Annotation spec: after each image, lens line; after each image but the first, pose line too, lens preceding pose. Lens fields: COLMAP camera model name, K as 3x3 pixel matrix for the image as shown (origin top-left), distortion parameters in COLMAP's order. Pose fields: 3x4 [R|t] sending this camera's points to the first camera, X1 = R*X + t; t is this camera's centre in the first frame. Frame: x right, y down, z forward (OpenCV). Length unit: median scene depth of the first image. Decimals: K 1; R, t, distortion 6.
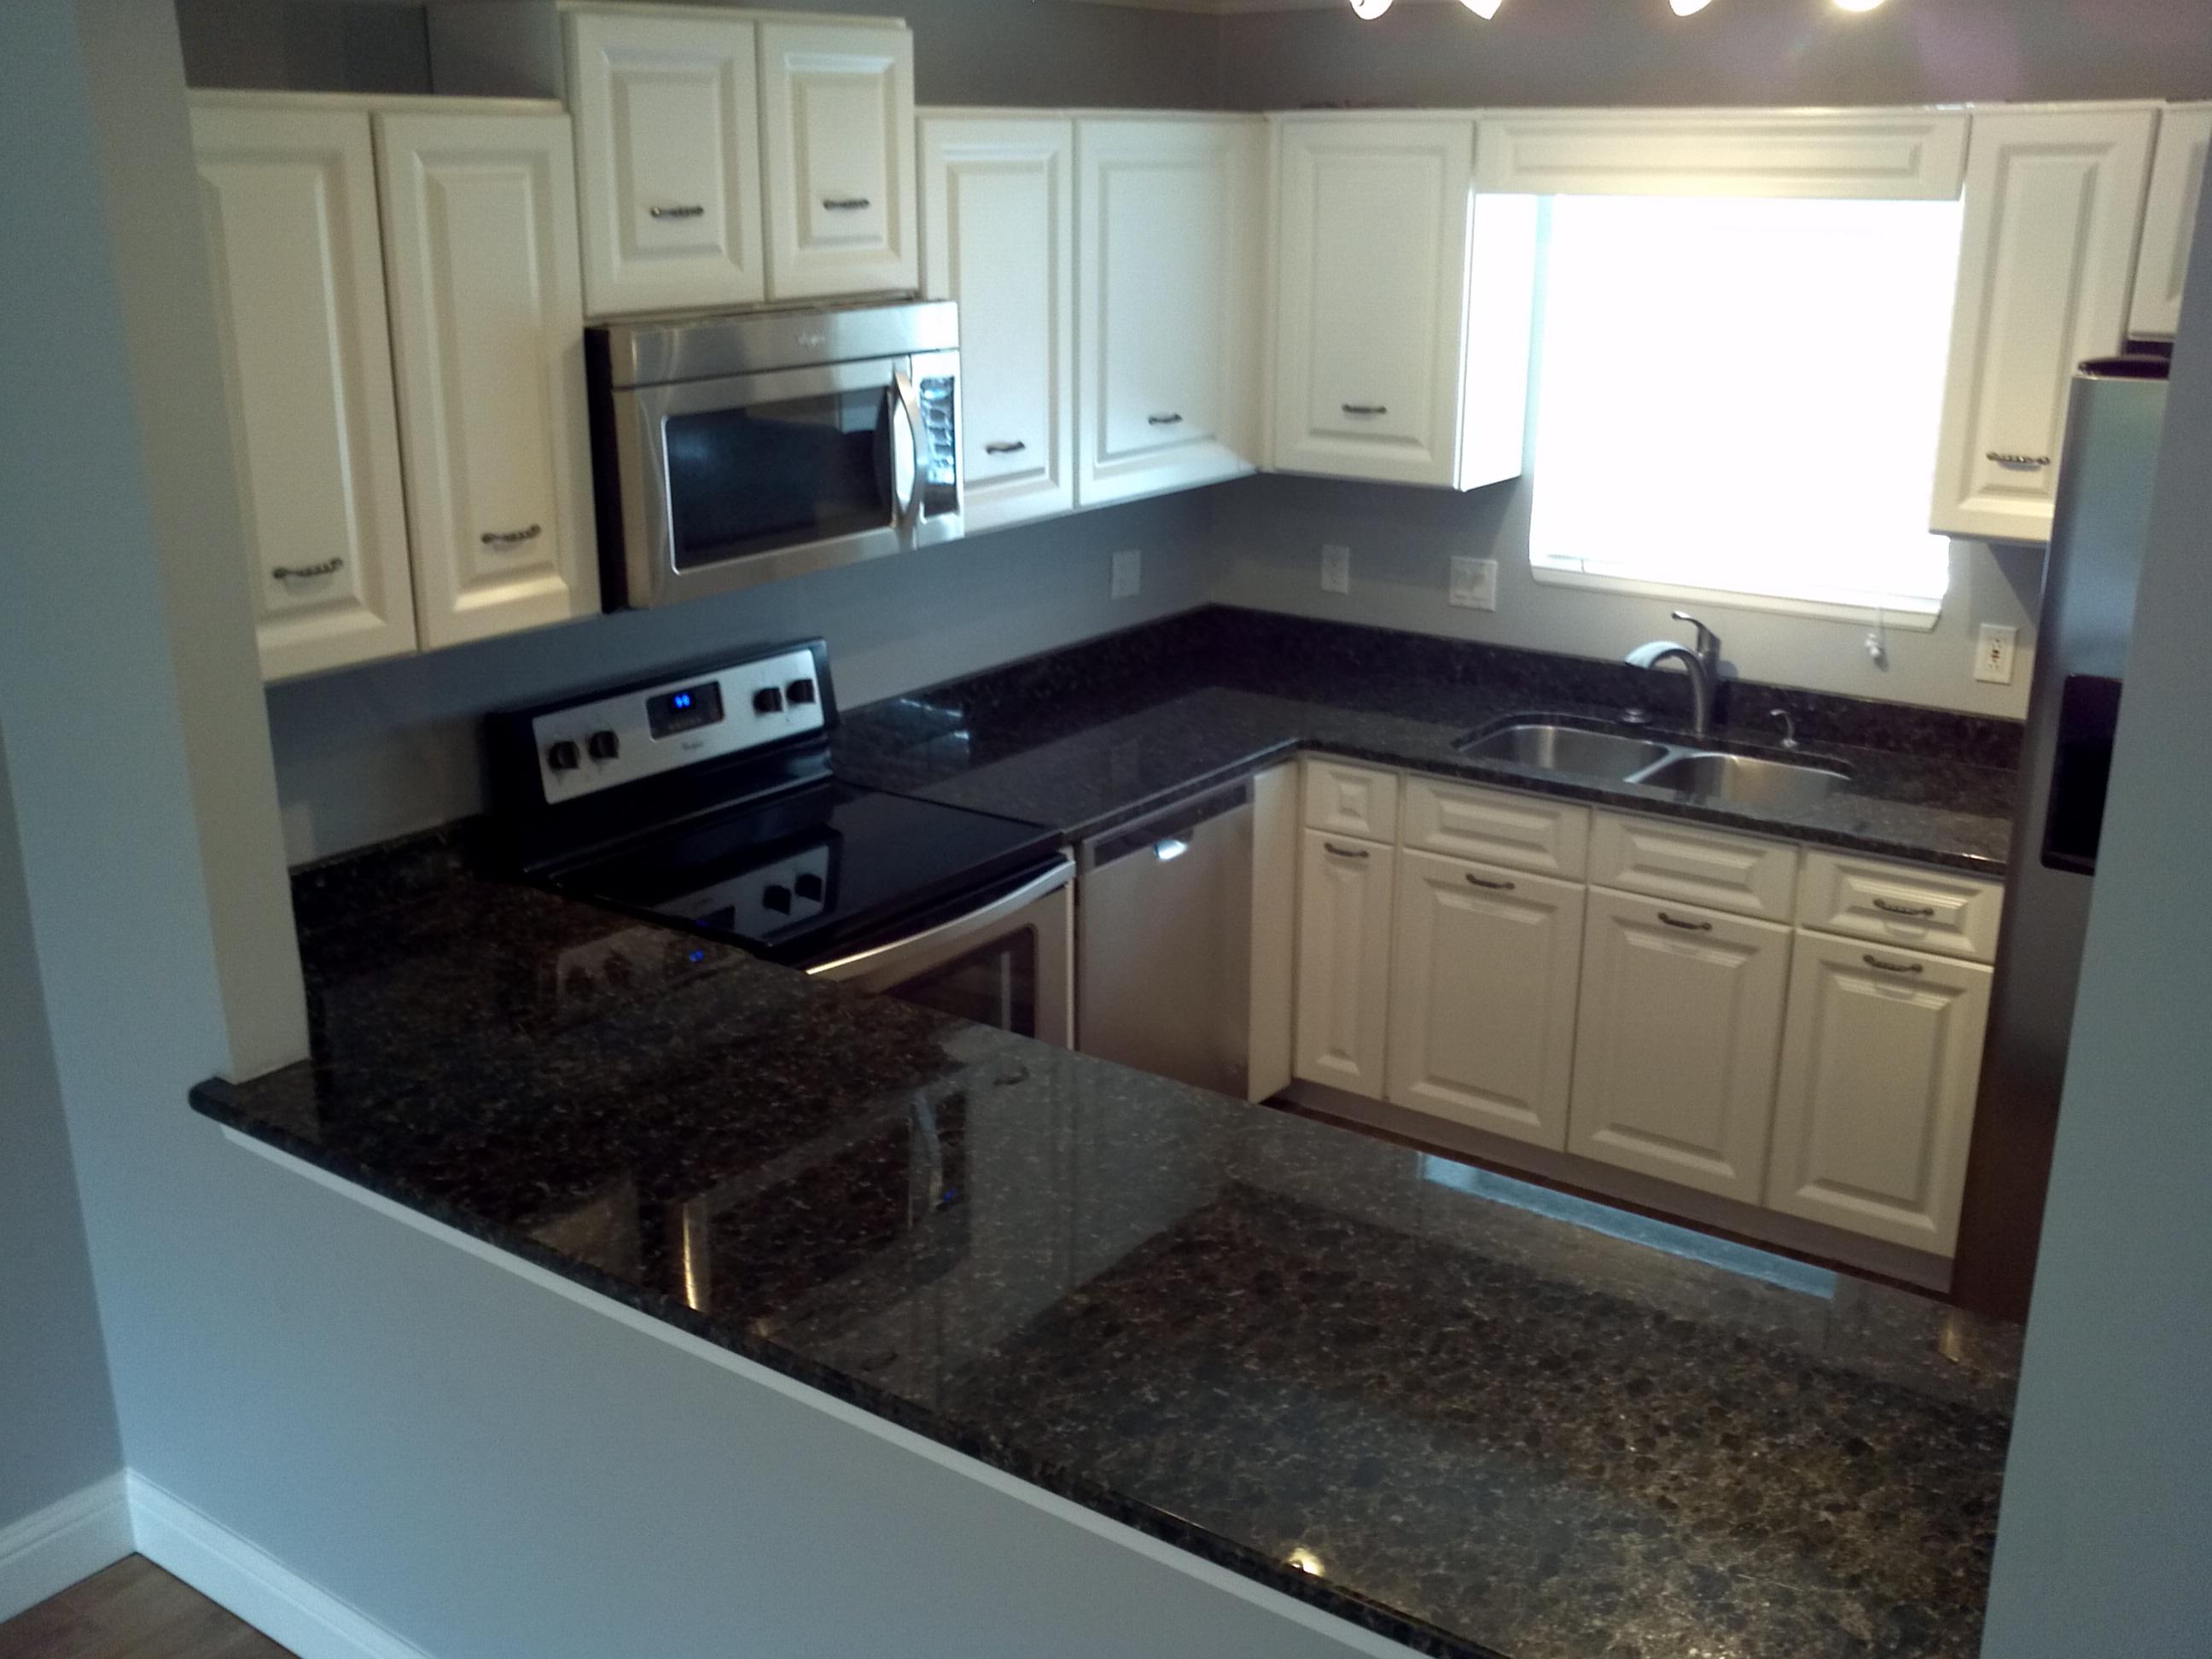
lens RADIAL K [[2171.3, 0, 1106.0], [0, 2171.3, 829.5], [0, 0, 1]] dist [-0.009609, -0.039430]
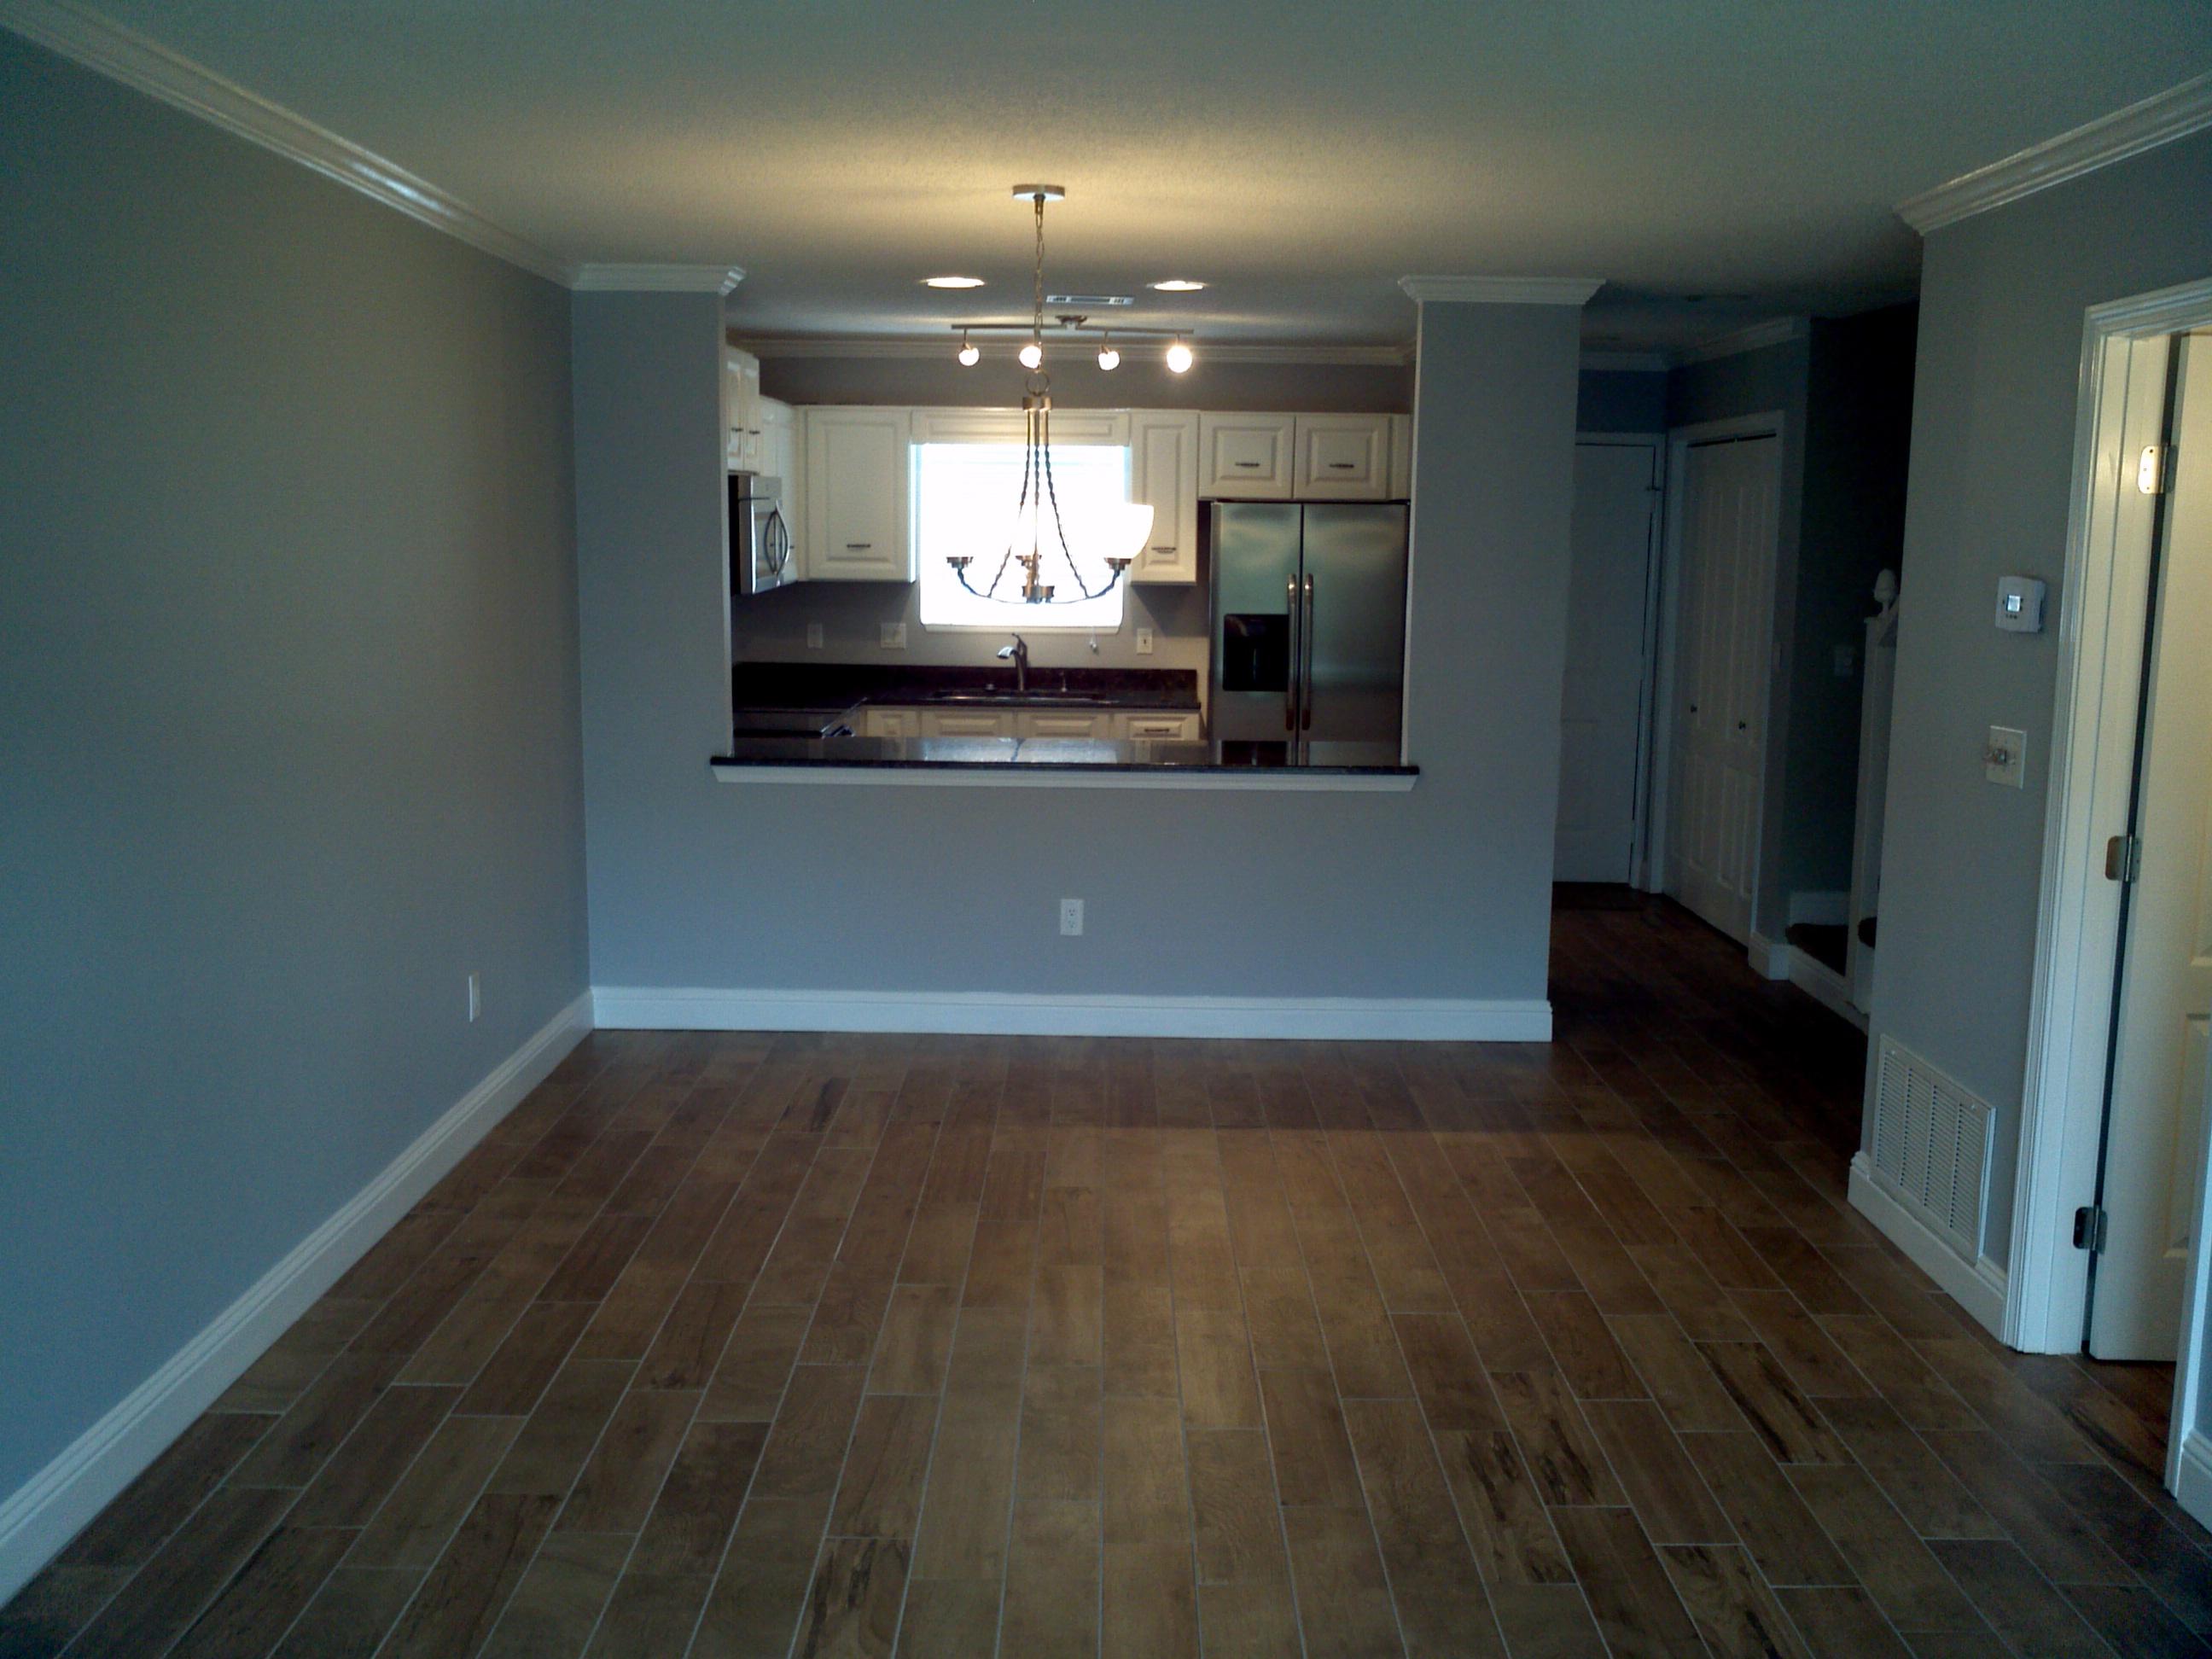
lens RADIAL K [[2171.3, 0, 1106.0], [0, 2171.3, 829.5], [0, 0, 1]] dist [-0.009609, -0.039430]
pose [[0.807450, -0.074348, 0.585233, -0.973765], [0.162372, 0.981719, -0.099309, 0.332682], [-0.567151, 0.175212, 0.804761, -0.789282]]
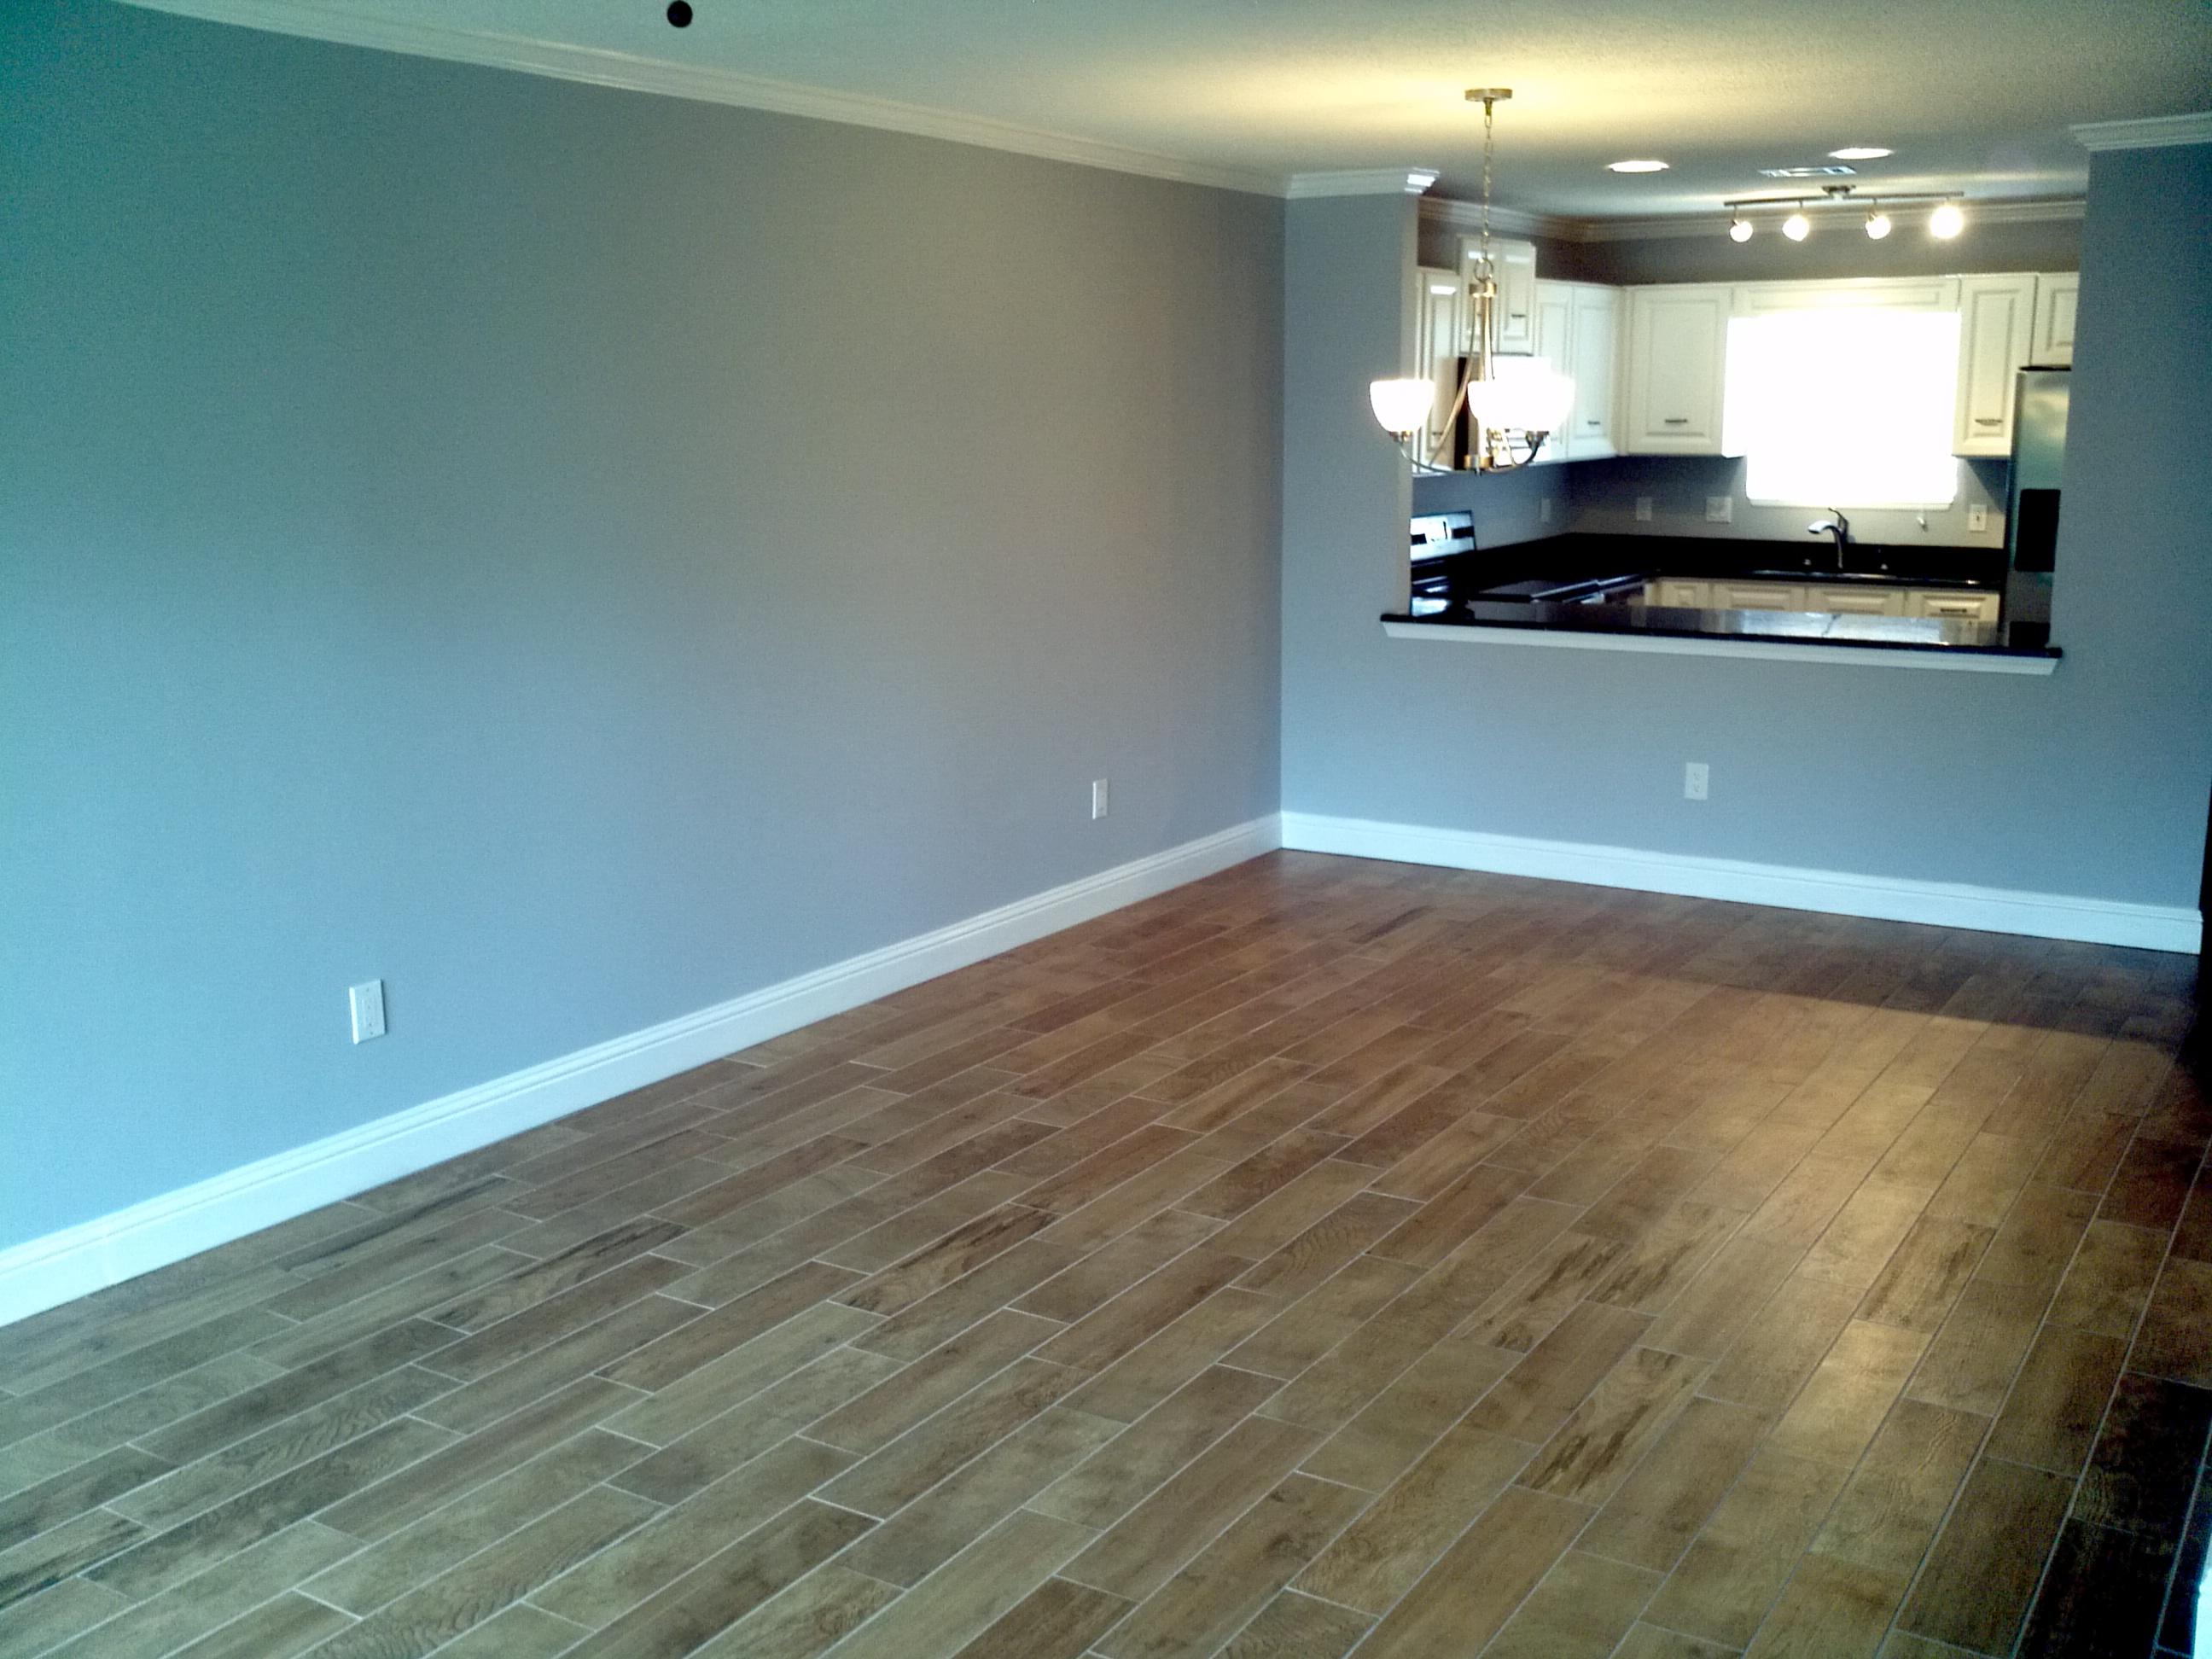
lens RADIAL K [[2171.3, 0, 1106.0], [0, 2171.3, 829.5], [0, 0, 1]] dist [-0.009609, -0.039430]
pose [[0.997704, -0.022653, 0.063818, -0.616472], [0.028940, 0.994627, -0.099394, 0.421999], [-0.061223, 0.101012, 0.993000, -1.092284]]
